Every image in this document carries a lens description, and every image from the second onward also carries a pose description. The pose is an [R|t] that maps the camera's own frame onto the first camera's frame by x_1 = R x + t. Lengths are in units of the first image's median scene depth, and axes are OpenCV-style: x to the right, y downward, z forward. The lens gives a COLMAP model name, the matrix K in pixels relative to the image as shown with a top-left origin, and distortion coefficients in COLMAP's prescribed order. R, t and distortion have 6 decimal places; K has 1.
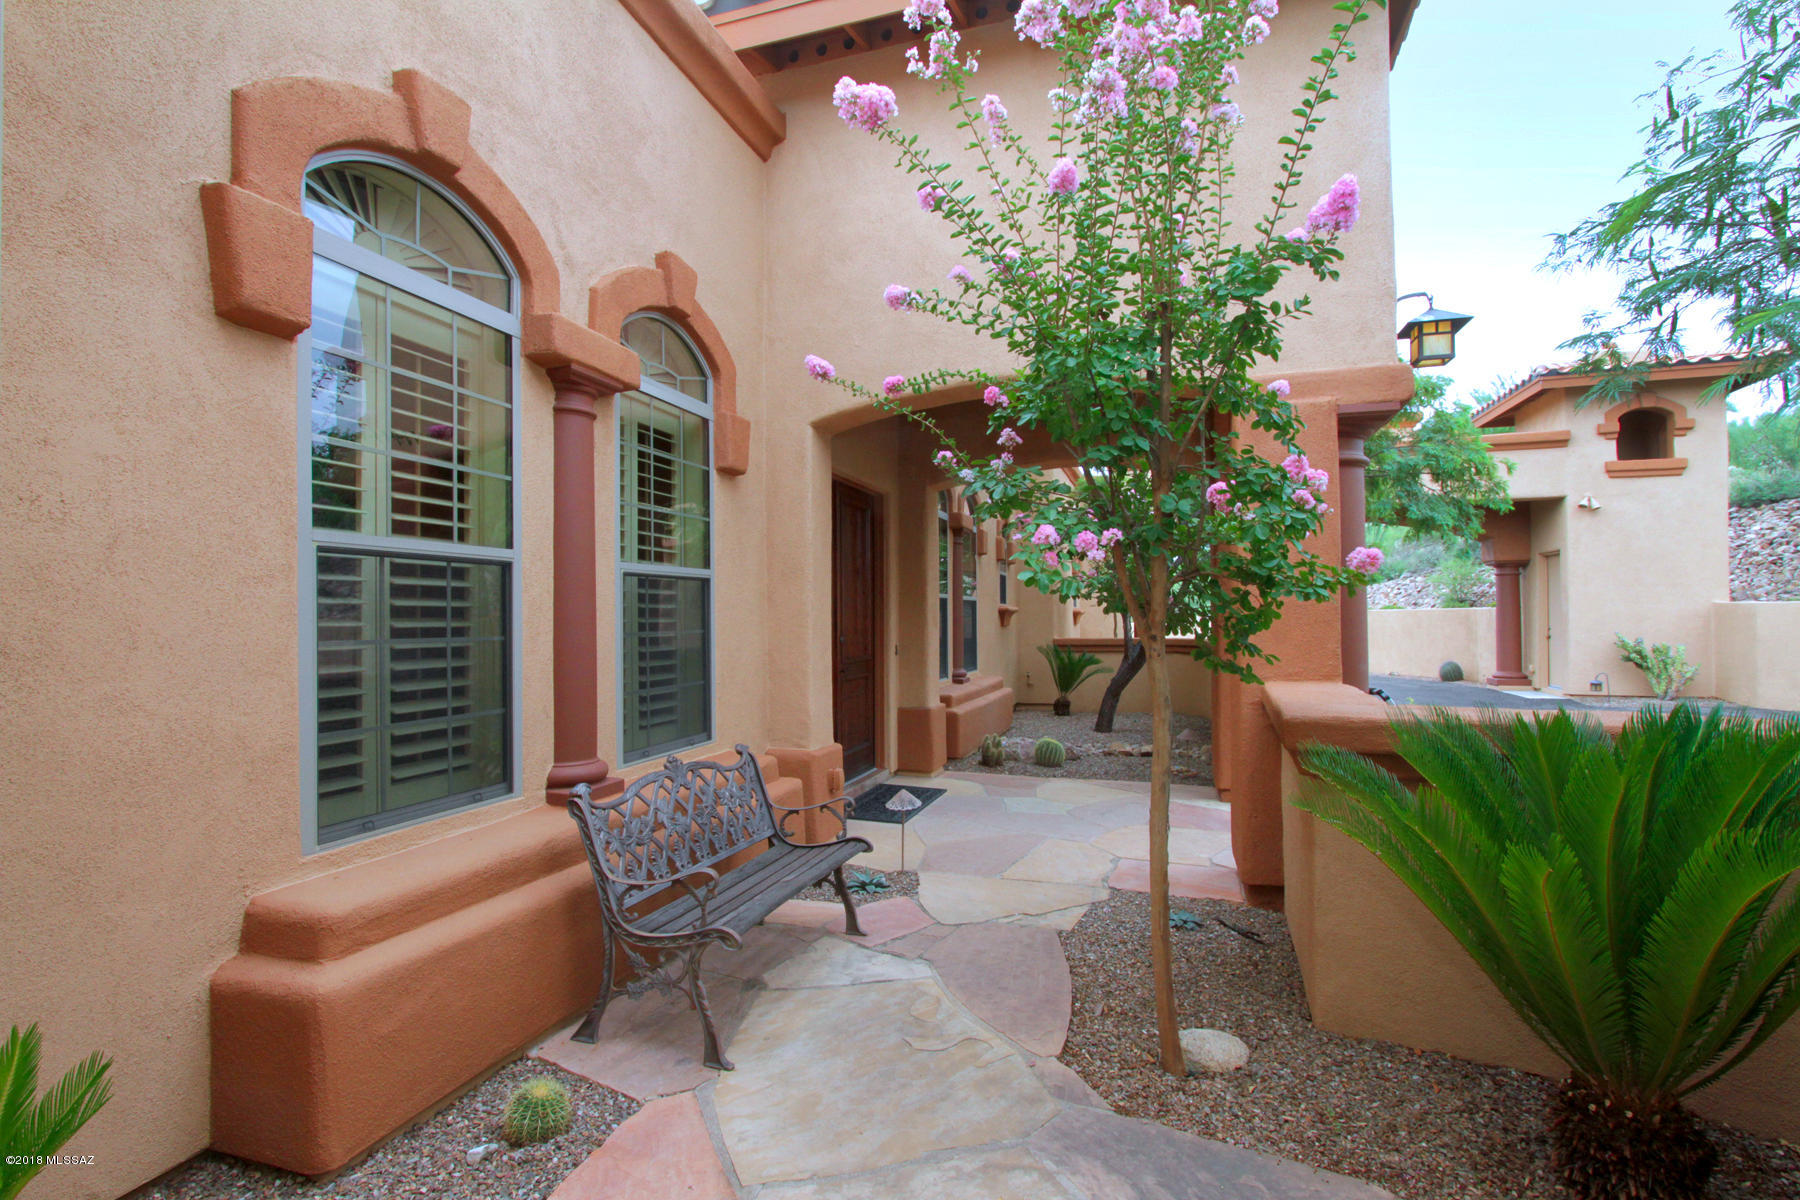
lens RADIAL K [[1383.1, 0, 901.7], [0, 1383.1, 658.3], [0, 0, 1]] dist [-0.063920, 0.067377]
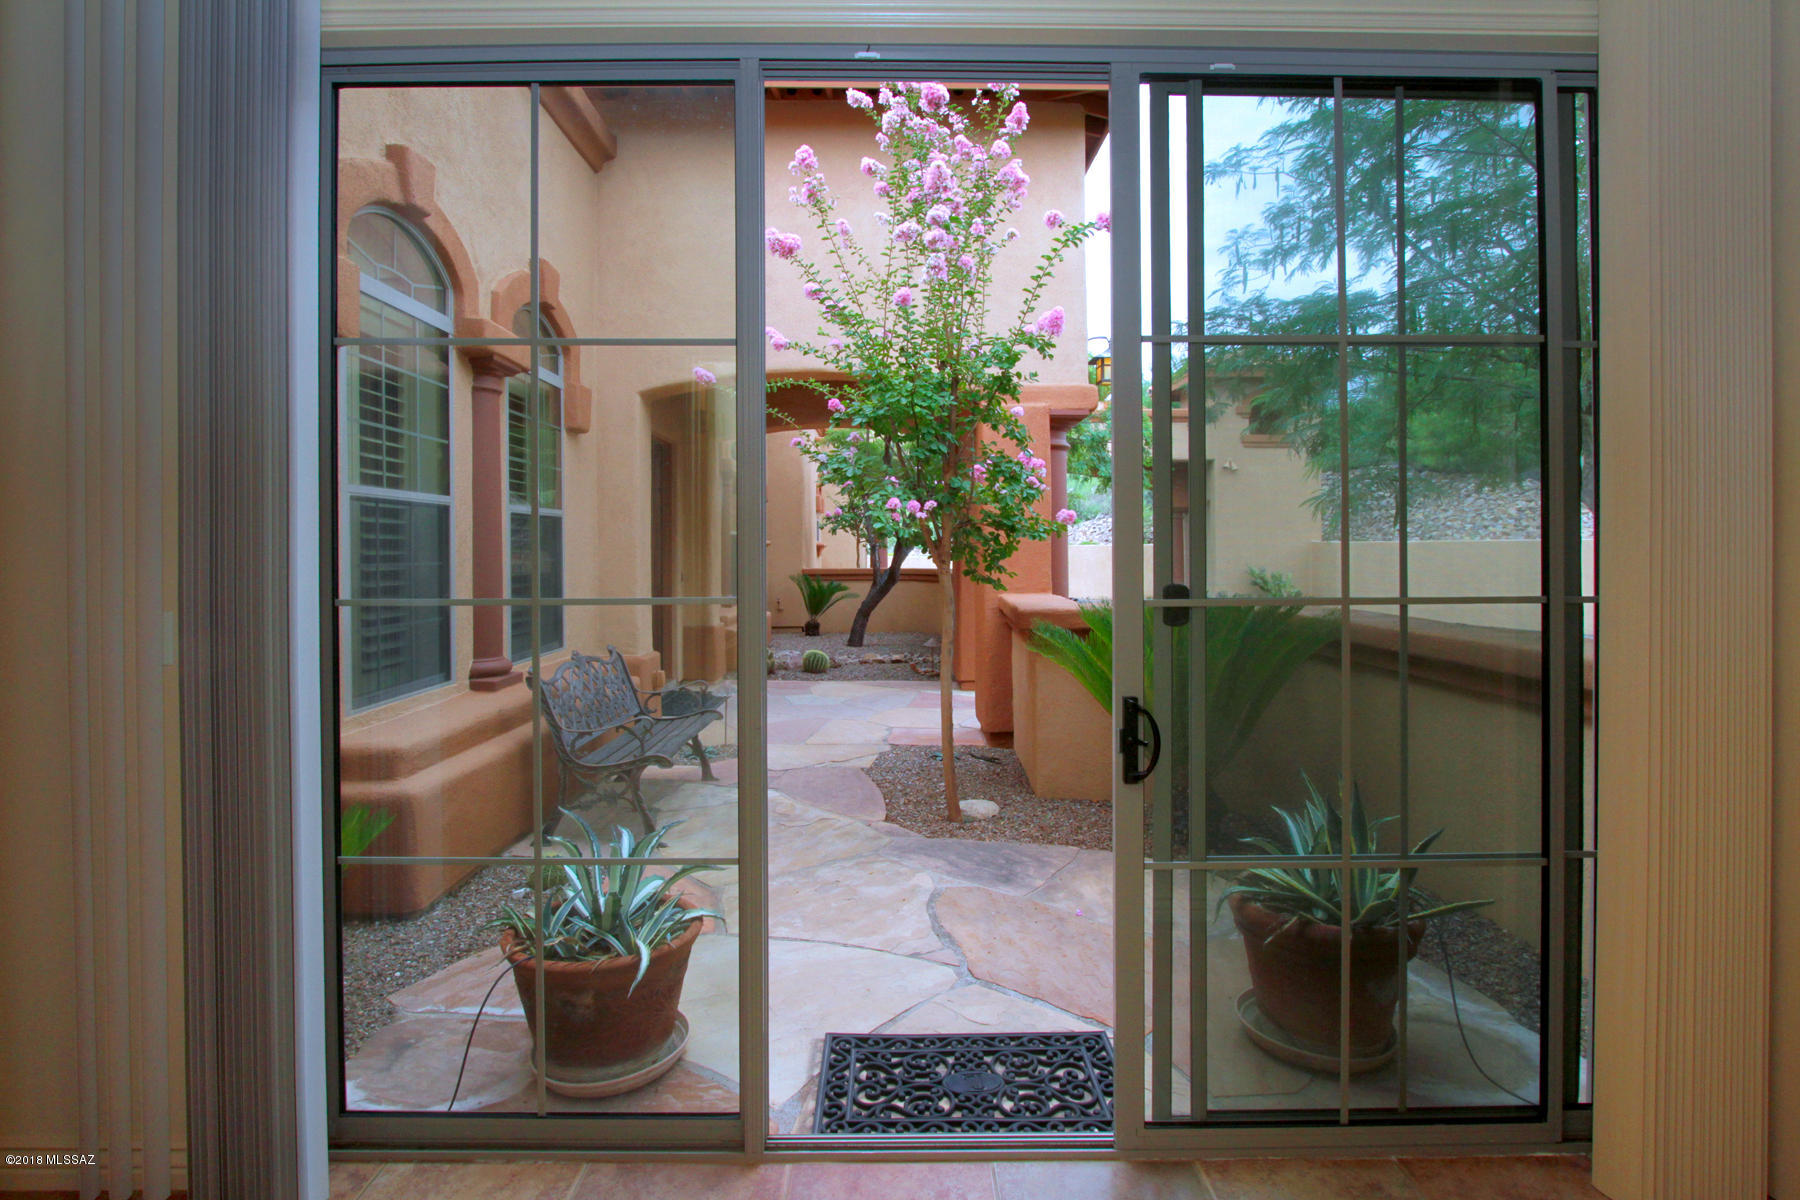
lens RADIAL K [[1383.1, 0, 901.7], [0, 1383.1, 658.3], [0, 0, 1]] dist [-0.063920, 0.067377]
pose [[0.978871, -0.010280, 0.204221, -0.131865], [0.000422, 0.998835, 0.048253, 0.013220], [-0.204479, -0.047147, 0.977735, -0.394668]]
